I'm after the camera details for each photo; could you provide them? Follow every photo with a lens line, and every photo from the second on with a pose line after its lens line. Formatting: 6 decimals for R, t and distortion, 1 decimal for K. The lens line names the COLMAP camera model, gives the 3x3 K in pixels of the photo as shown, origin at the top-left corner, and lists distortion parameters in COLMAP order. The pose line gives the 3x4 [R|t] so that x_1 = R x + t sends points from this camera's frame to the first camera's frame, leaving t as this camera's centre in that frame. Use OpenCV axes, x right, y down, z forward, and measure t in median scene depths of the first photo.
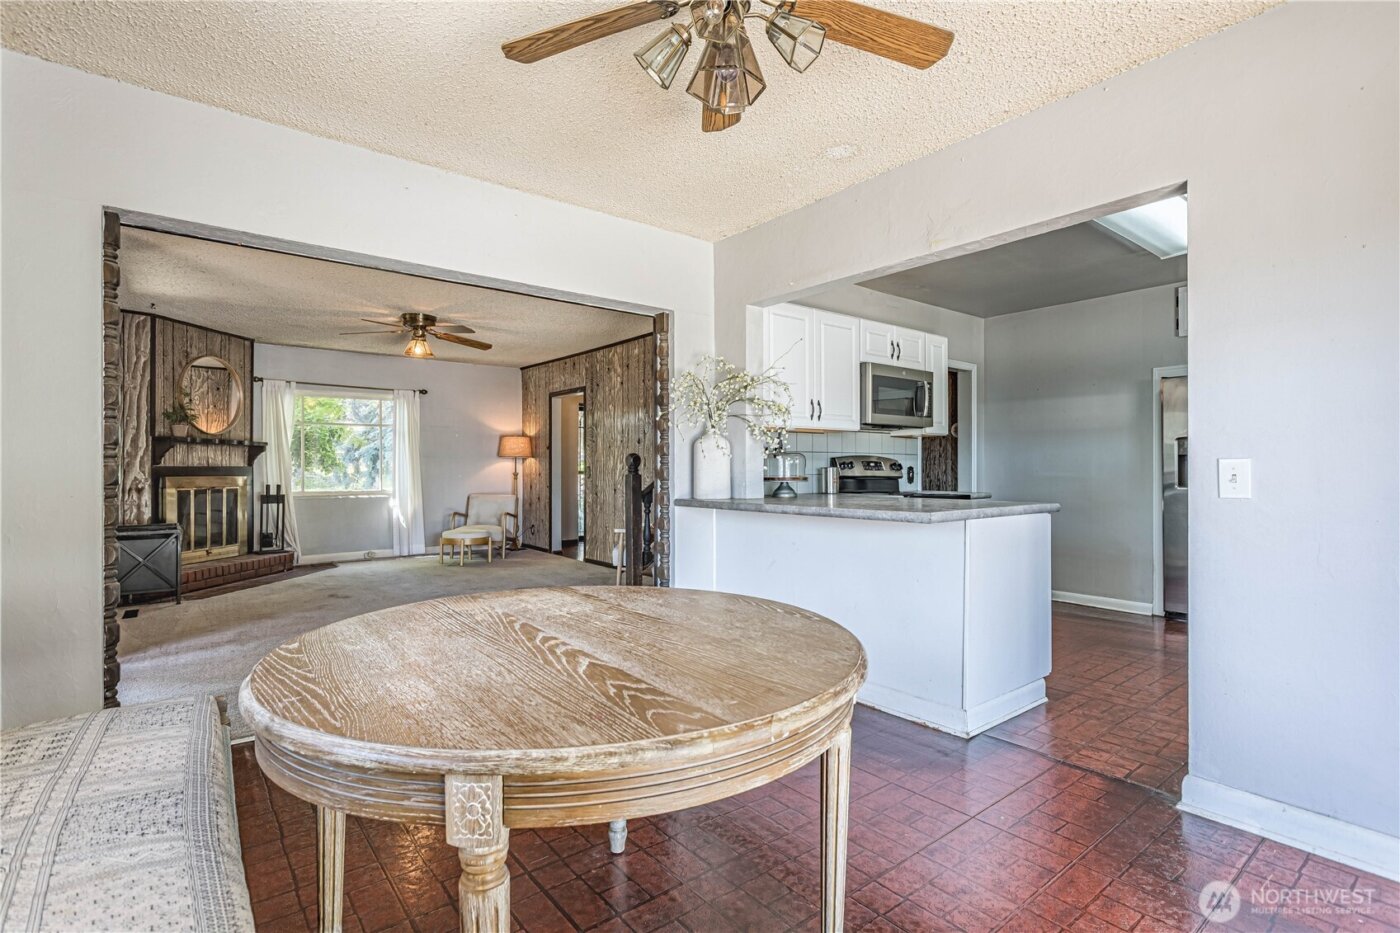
lens RADIAL K [[670.6, 0, 695.8], [0, 670.6, 477.2], [0, 0, 1]] dist [-0.001057, 0.000042]
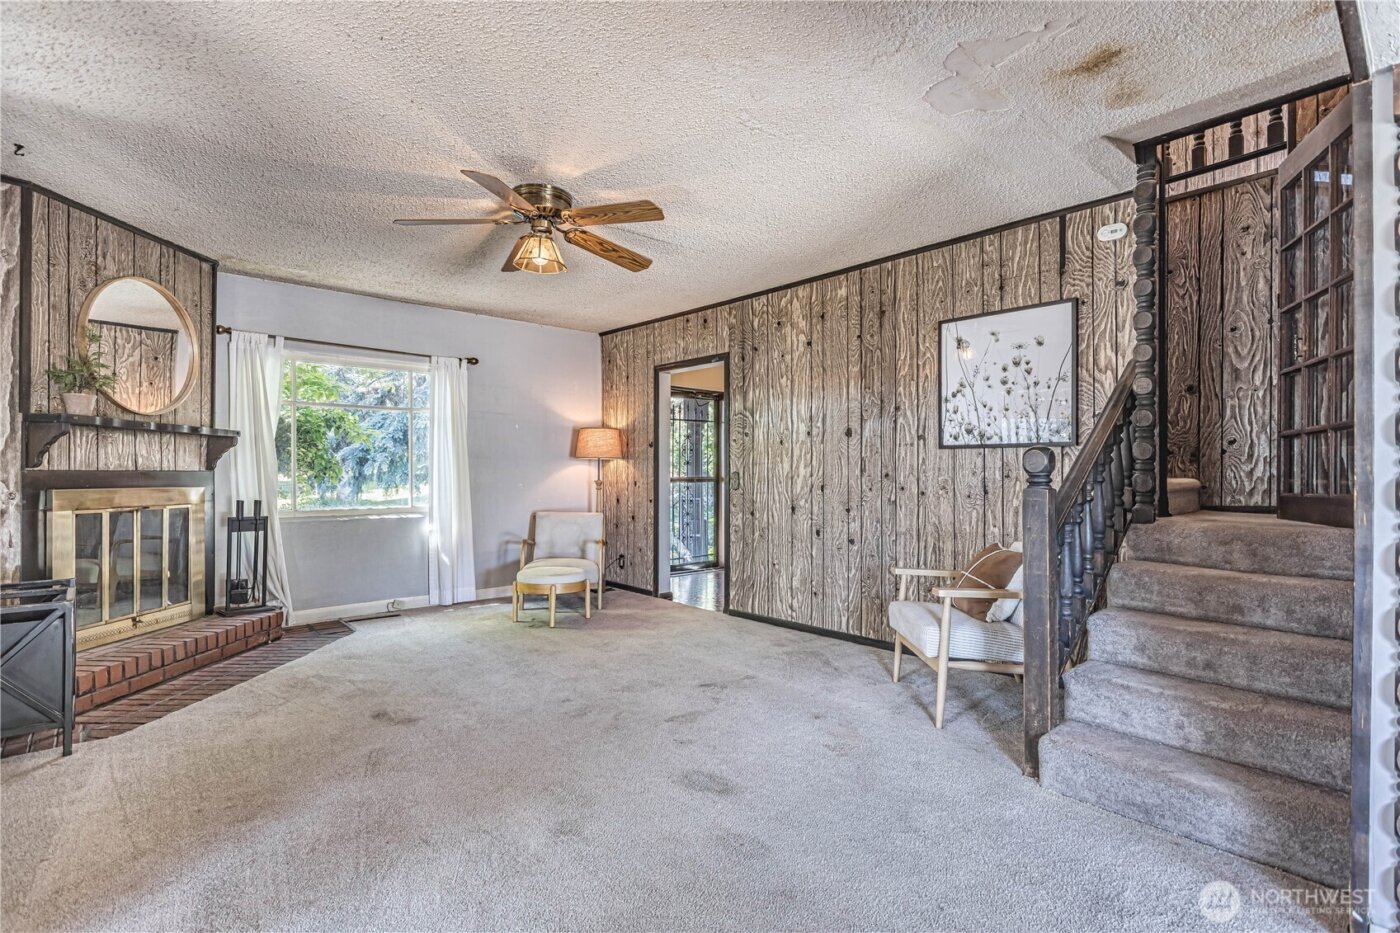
lens RADIAL K [[665.3, 0, 696.7], [0, 665.3, 481.9], [0, 0, 1]] dist [-0.004292, 0.000442]
pose [[0.998059, 0.001307, 0.062257, -0.256731], [-0.001259, 0.999999, -0.000817, -0.005878], [-0.062258, 0.000737, 0.998060, 0.364551]]
